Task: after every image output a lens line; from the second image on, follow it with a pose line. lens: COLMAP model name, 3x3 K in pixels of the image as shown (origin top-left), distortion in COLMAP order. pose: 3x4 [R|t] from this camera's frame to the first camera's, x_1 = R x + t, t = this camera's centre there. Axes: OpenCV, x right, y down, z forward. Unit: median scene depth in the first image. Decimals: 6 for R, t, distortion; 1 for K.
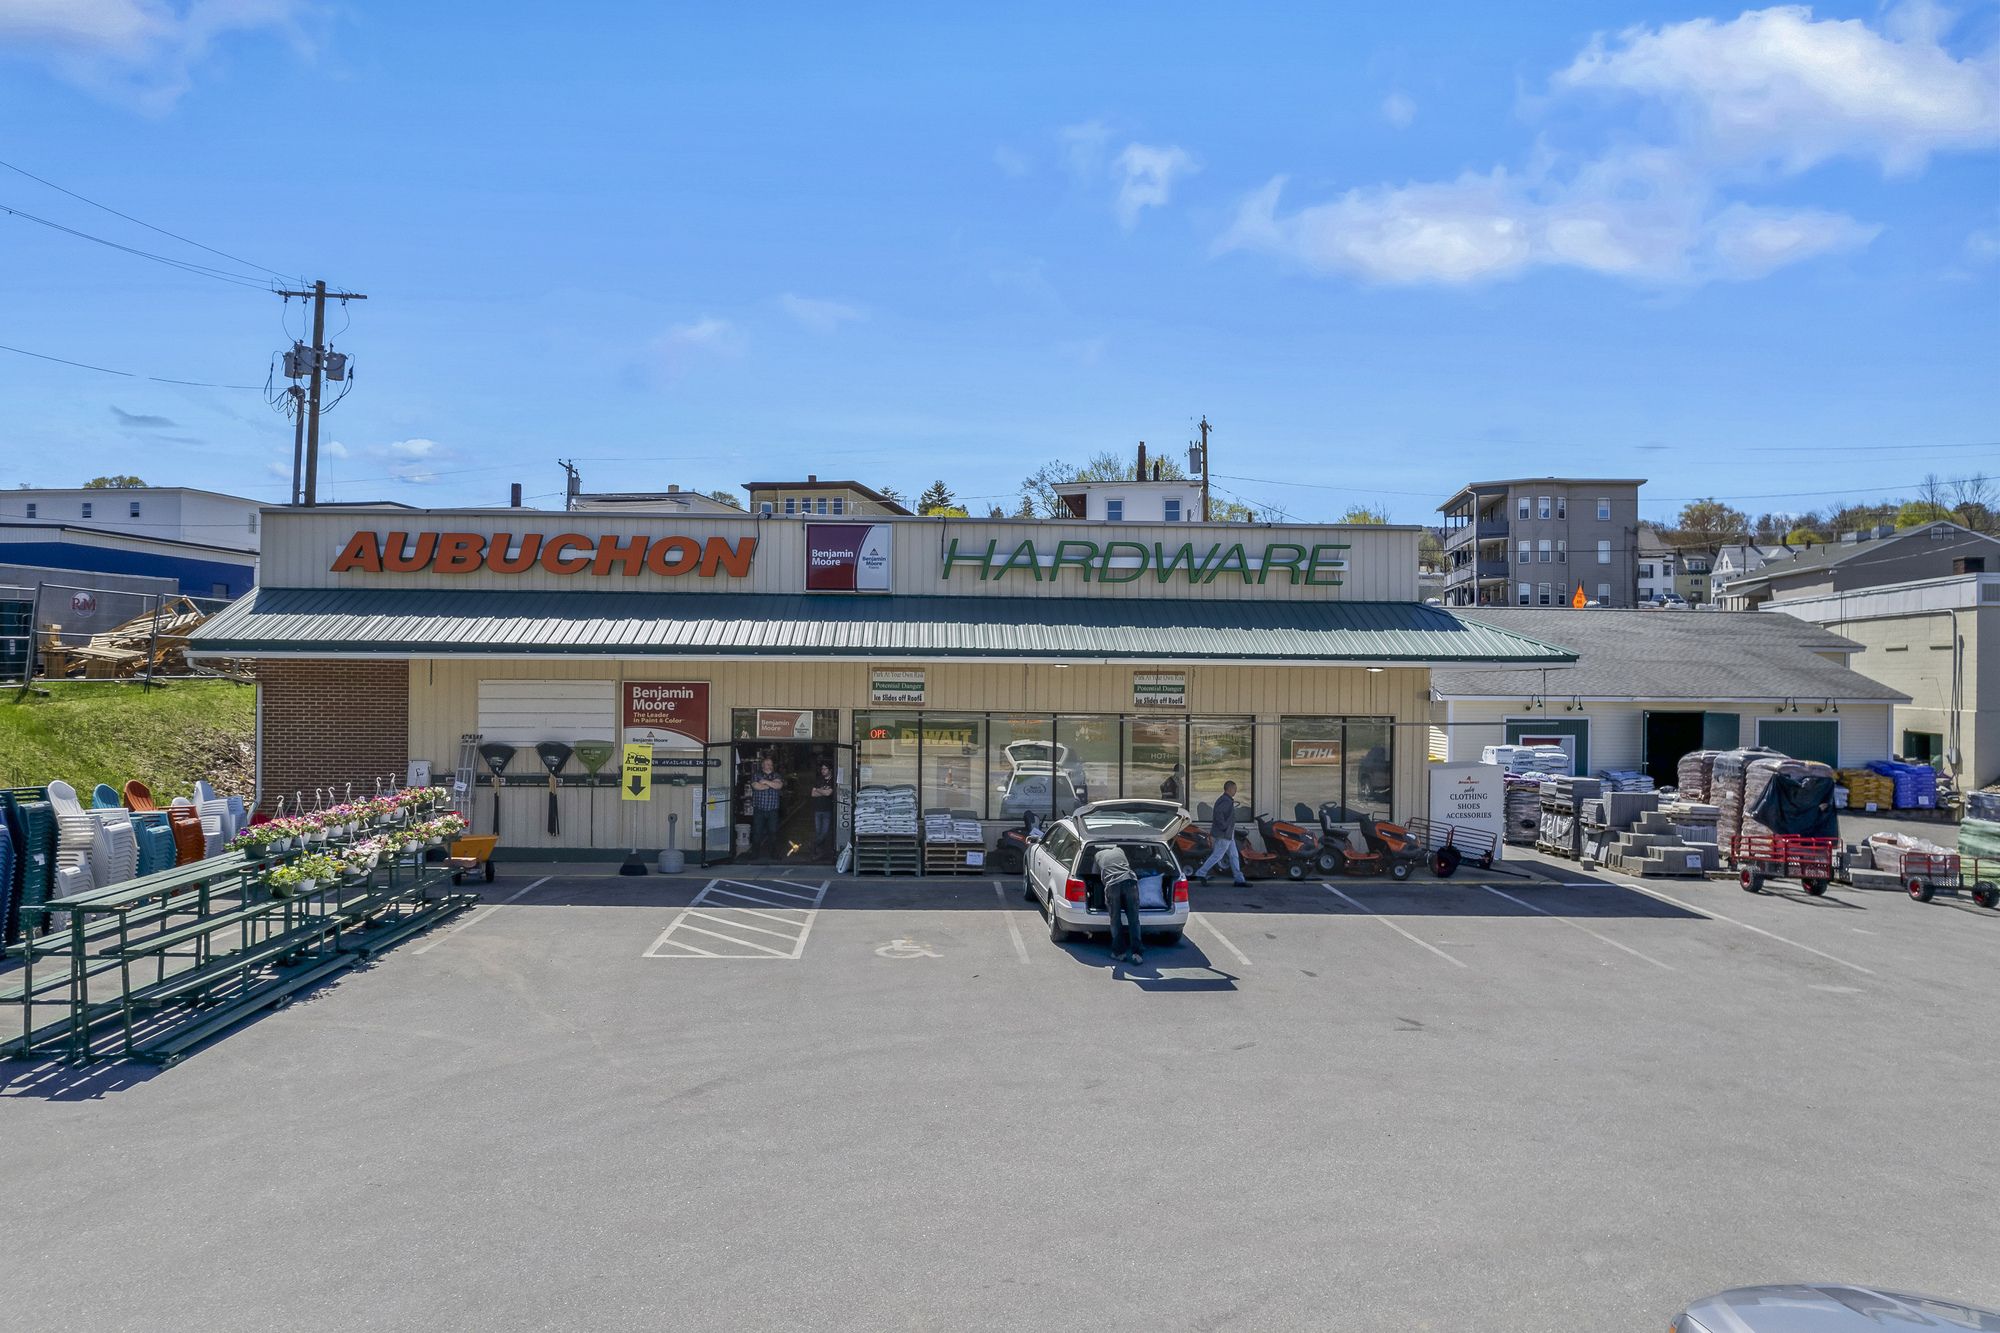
lens RADIAL K [[1281.1, 0, 964.7], [0, 1281.1, 667.8], [0, 0, 1]] dist [-0.043868, 0.001277]
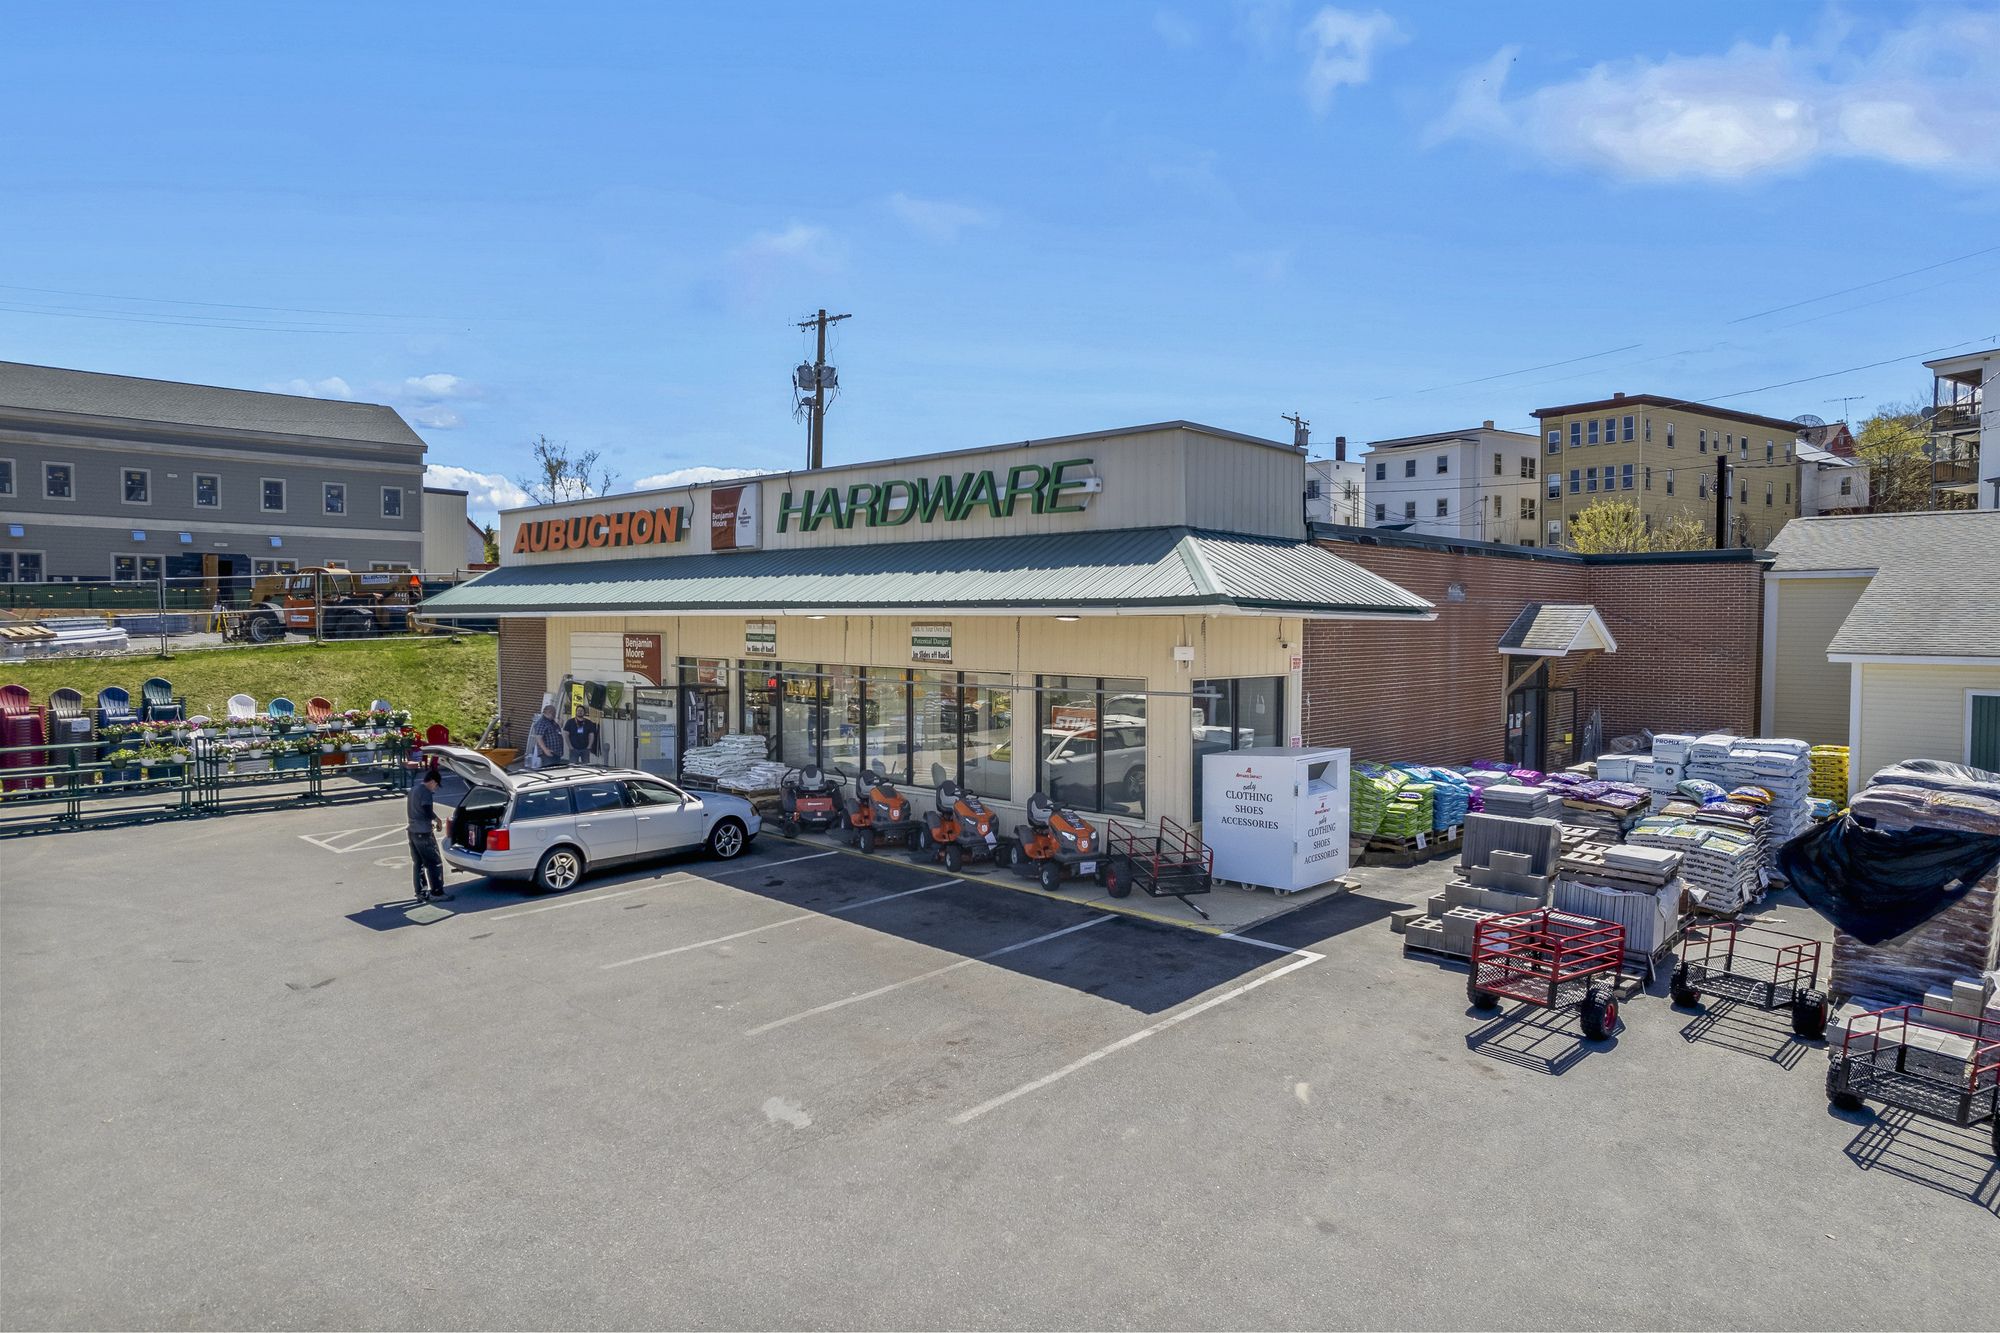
lens RADIAL K [[1270.5, 0, 1000.0], [0, 1270.5, 666.5], [0, 0, 1]] dist [0.000130, -0.000531]
pose [[0.678767, 0.019157, -0.734104, 0.842500], [0.008410, 0.999391, 0.033856, 0.004235], [0.734306, -0.029154, 0.678193, 0.432711]]
